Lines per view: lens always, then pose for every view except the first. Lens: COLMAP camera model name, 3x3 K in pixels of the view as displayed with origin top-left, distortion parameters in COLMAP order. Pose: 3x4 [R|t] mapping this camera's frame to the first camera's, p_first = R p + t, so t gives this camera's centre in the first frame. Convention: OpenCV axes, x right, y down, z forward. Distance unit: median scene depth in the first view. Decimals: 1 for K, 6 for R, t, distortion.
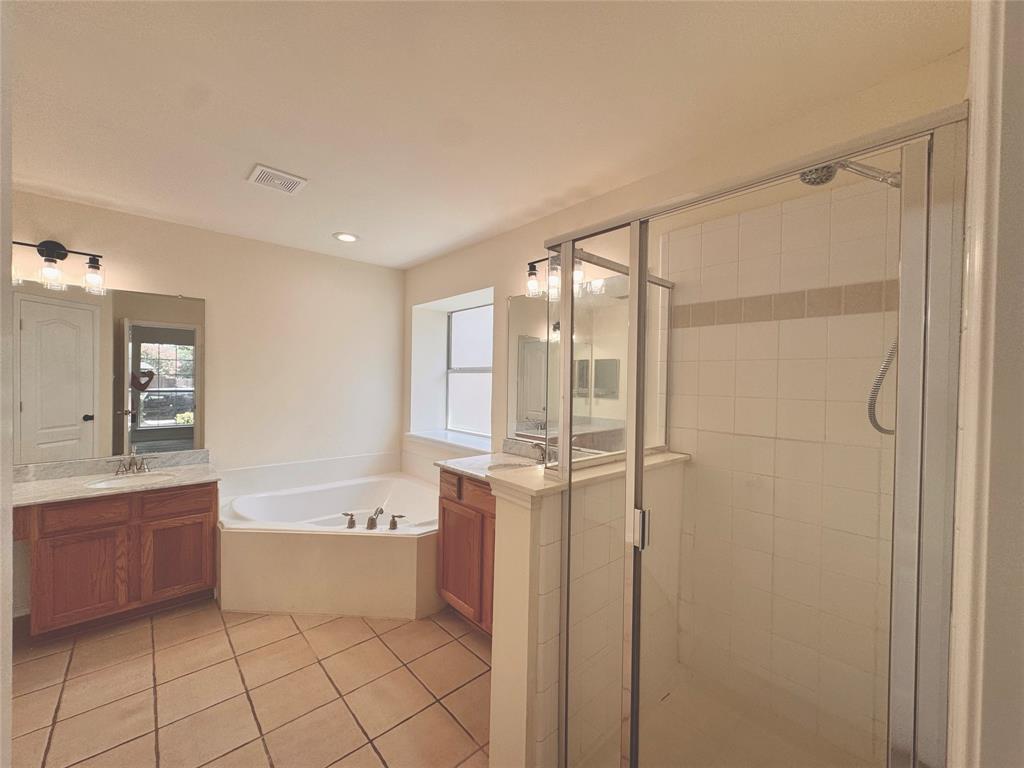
lens RADIAL K [[408.3, 0, 511.3], [0, 408.3, 382.8], [0, 0, 1]] dist [-0.000887, -0.000284]
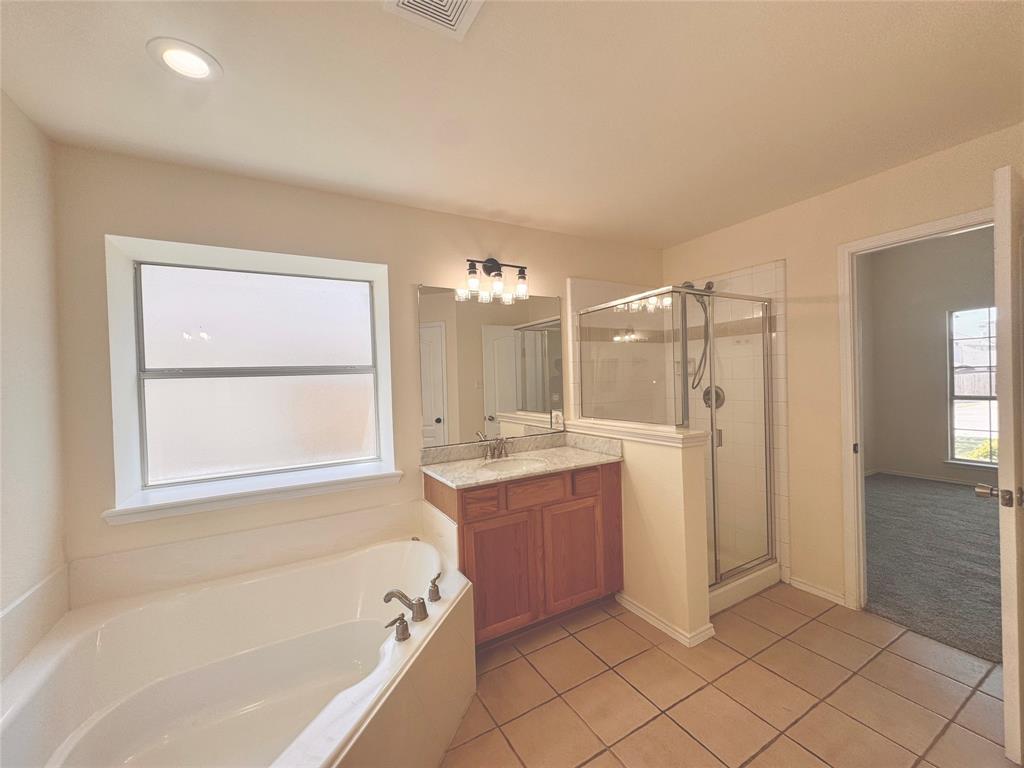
lens RADIAL K [[408.3, 0, 511.3], [0, 408.3, 382.8], [0, 0, 1]] dist [-0.000887, -0.000284]
pose [[0.222401, -0.027358, 0.974571, -0.940236], [0.046452, 0.998768, 0.017436, -0.009904], [-0.973848, 0.041393, 0.223398, 0.724660]]
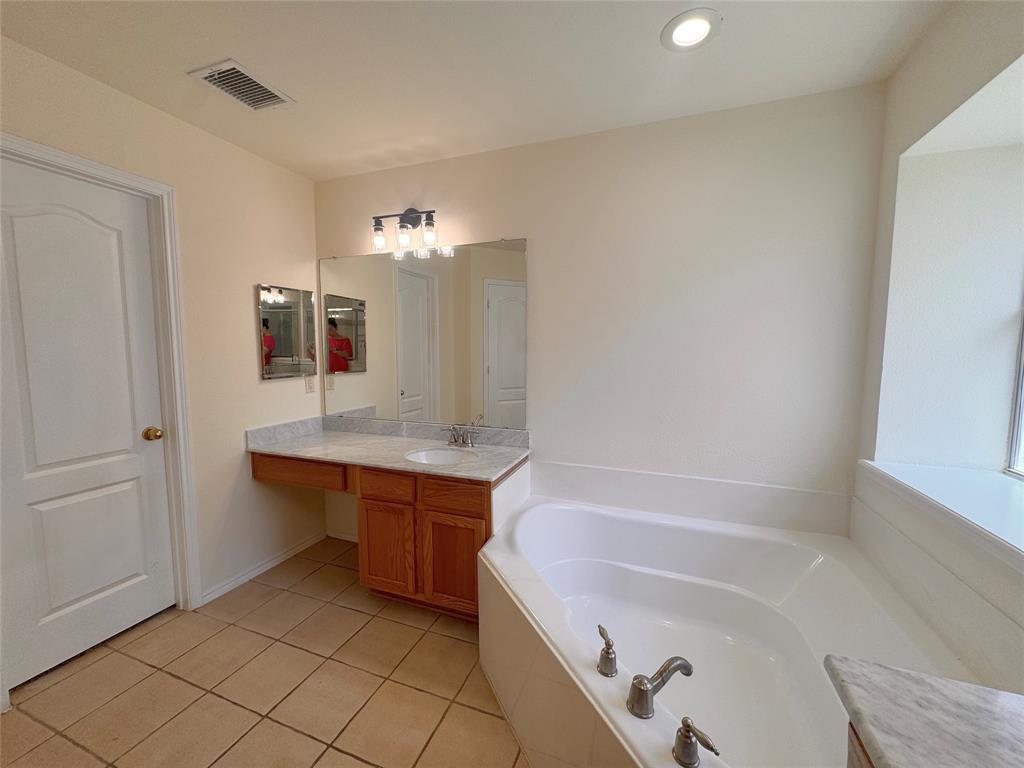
lens RADIAL K [[408.3, 0, 511.3], [0, 408.3, 382.8], [0, 0, 1]] dist [-0.000887, -0.000284]
pose [[0.459140, 0.063202, -0.886113, -0.072956], [-0.005766, 0.997657, 0.068170, 0.017523], [0.888345, -0.026190, 0.458429, 0.728986]]
